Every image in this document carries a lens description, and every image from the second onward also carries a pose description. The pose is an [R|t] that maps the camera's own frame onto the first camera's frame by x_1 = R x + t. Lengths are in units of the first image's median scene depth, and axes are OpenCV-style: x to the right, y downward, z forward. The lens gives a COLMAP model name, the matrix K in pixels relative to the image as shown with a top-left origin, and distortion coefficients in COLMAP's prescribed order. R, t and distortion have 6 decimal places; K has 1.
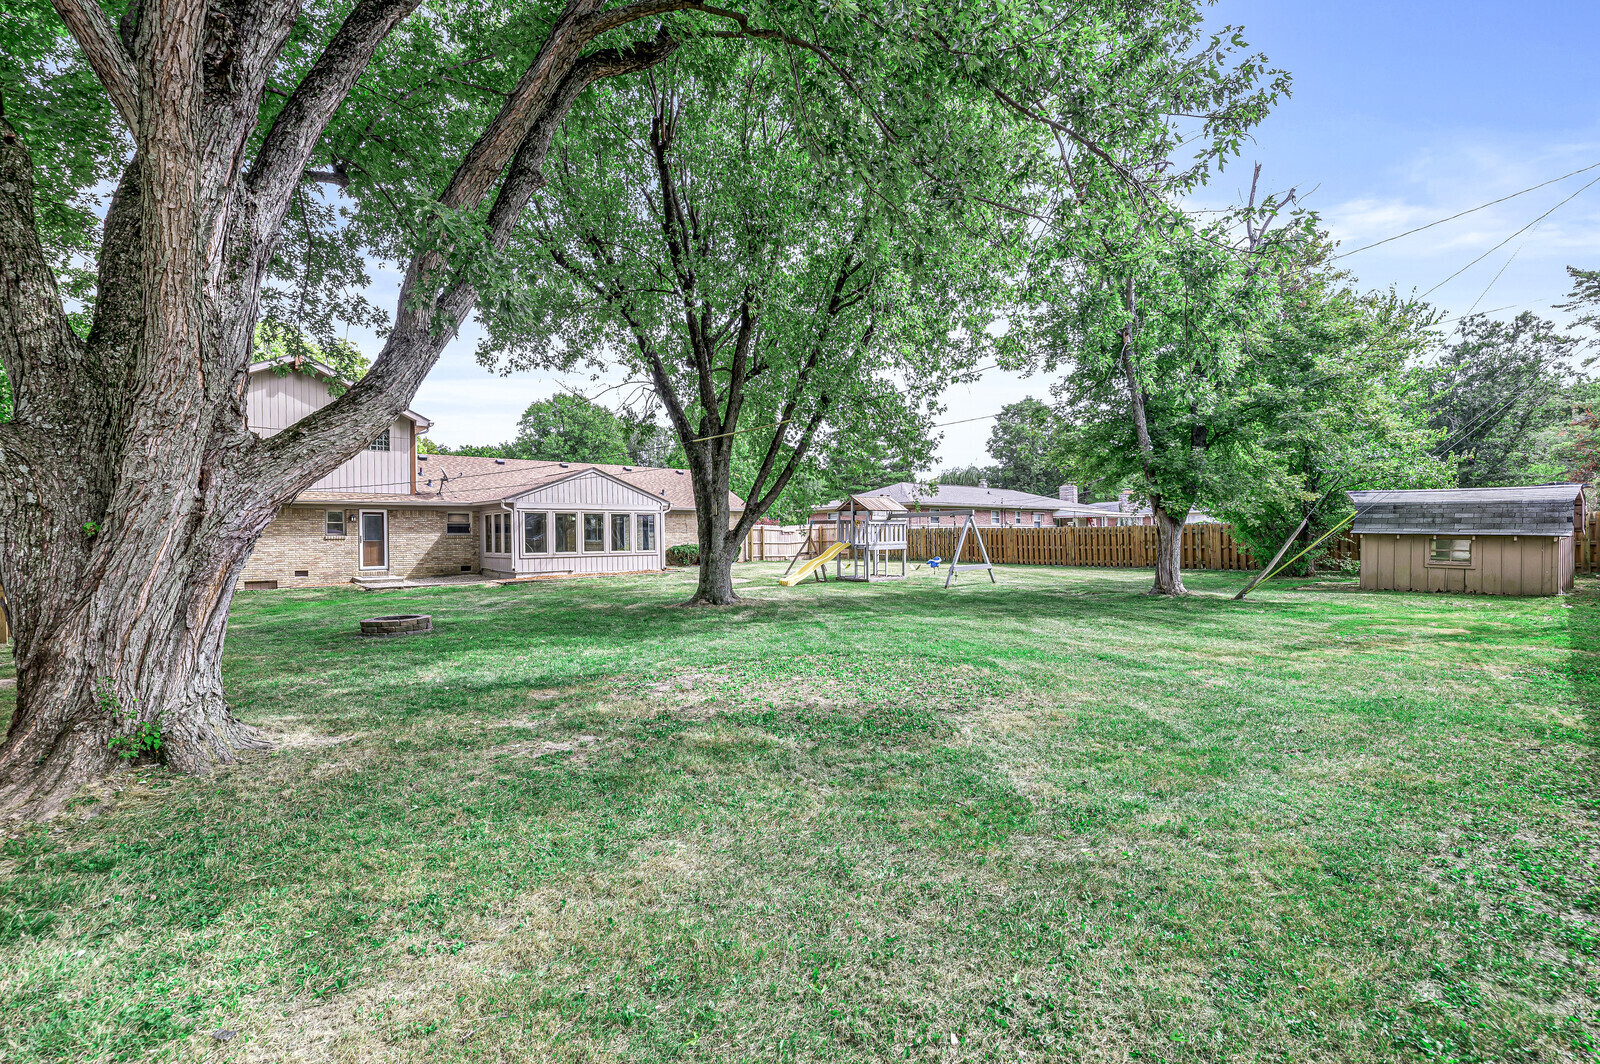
lens RADIAL K [[701.0, 0, 790.4], [0, 701.0, 535.3], [0, 0, 1]] dist [0.000827, -0.000759]
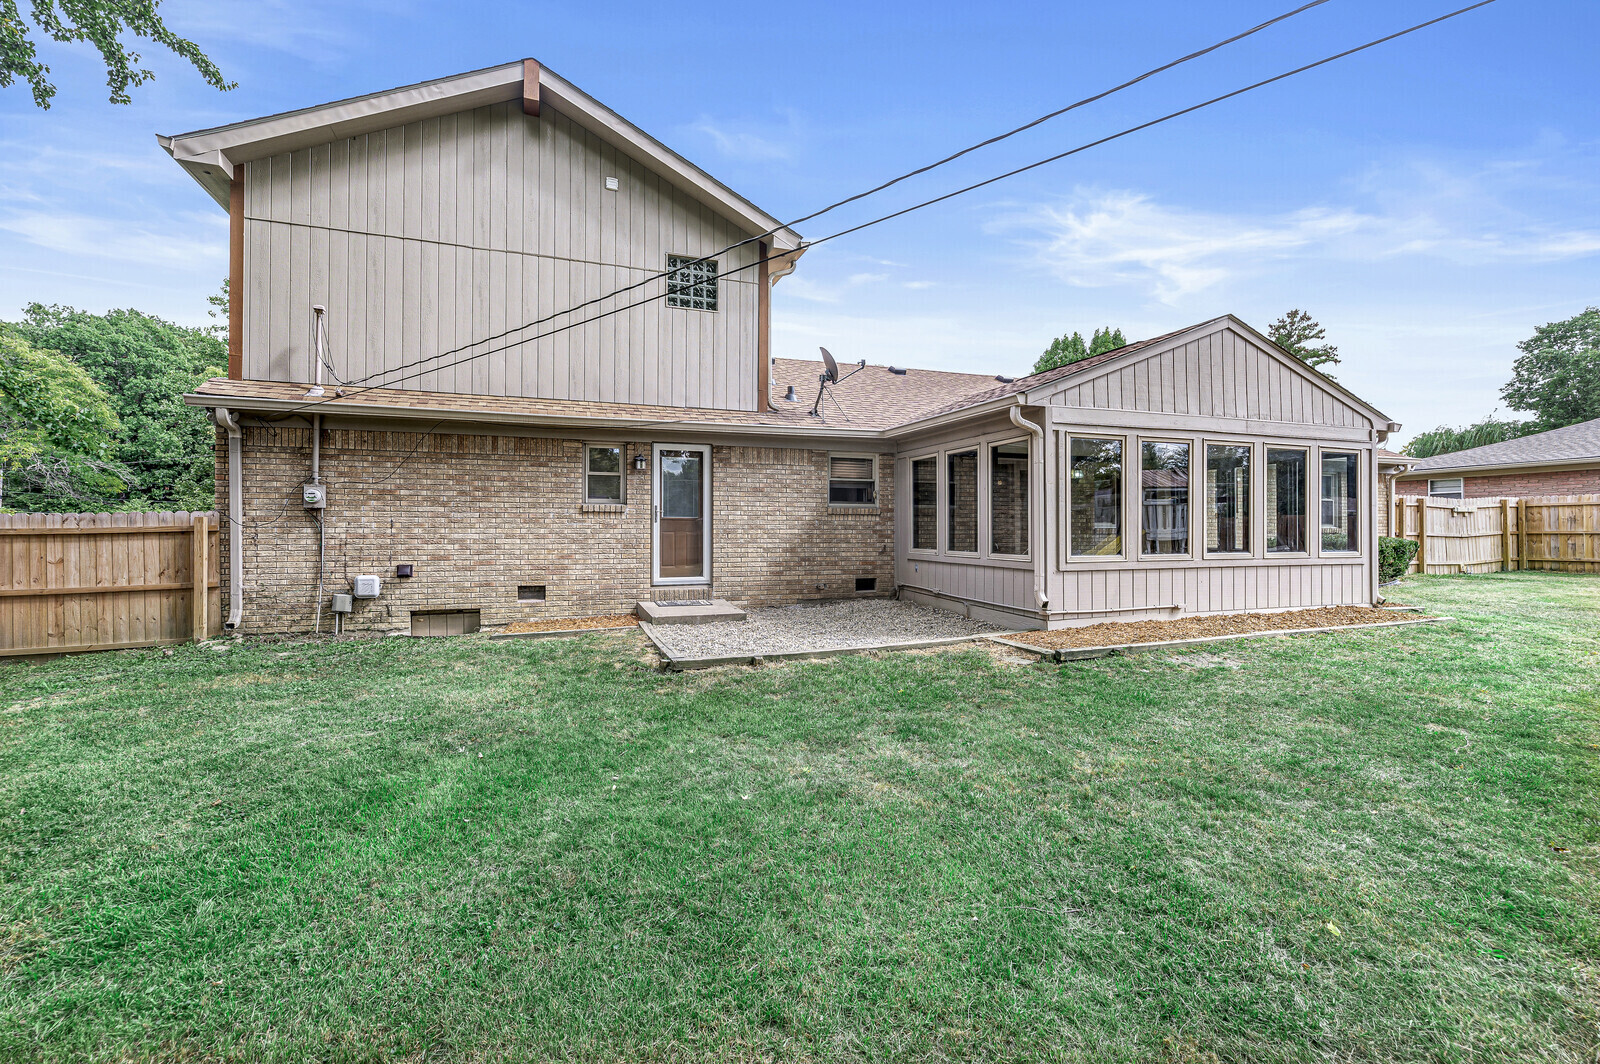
lens RADIAL K [[701.0, 0, 803.3], [0, 701.0, 511.9], [0, 0, 1]] dist [0.000827, -0.000759]
pose [[0.934488, 0.002573, -0.355986, -0.361659], [-0.009480, 0.999799, -0.017658, 0.011128], [0.355869, 0.019876, 0.934324, 0.607324]]
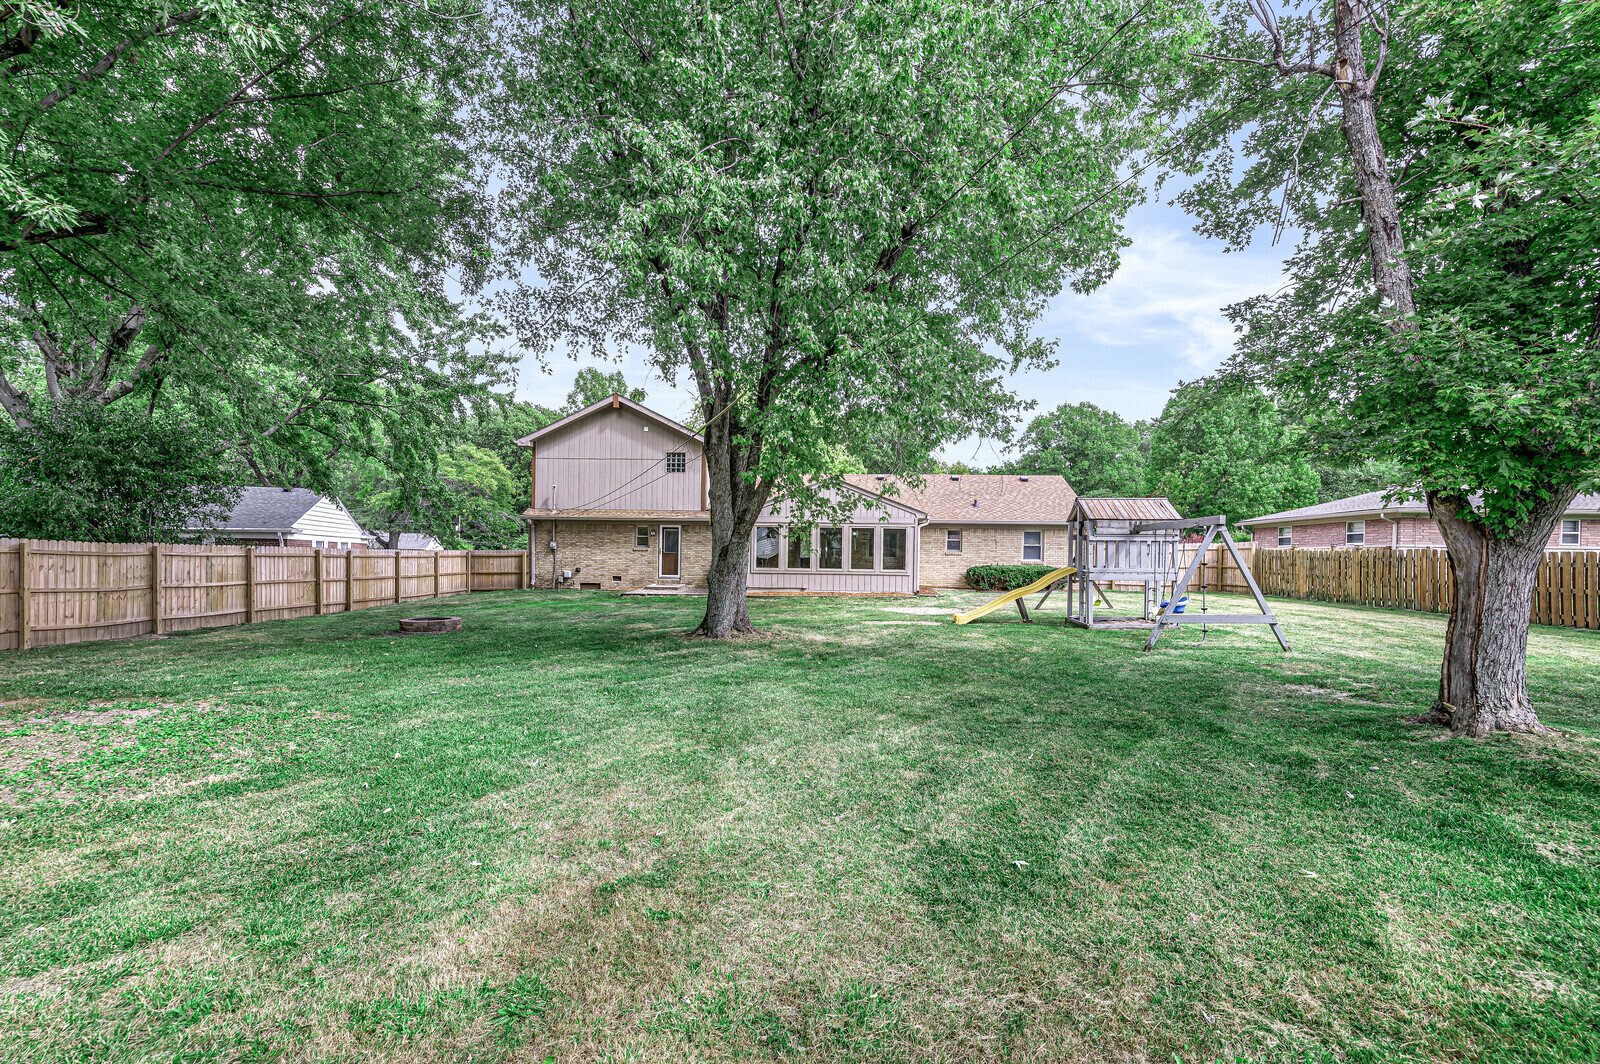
lens RADIAL K [[701.0, 0, 808.3], [0, 701.0, 545.2], [0, 0, 1]] dist [0.000827, -0.000759]
pose [[0.731879, 0.011856, -0.681331, 0.330241], [-0.019319, 0.999808, -0.003355, -0.004576], [0.681160, 0.015618, 0.731968, 0.313268]]
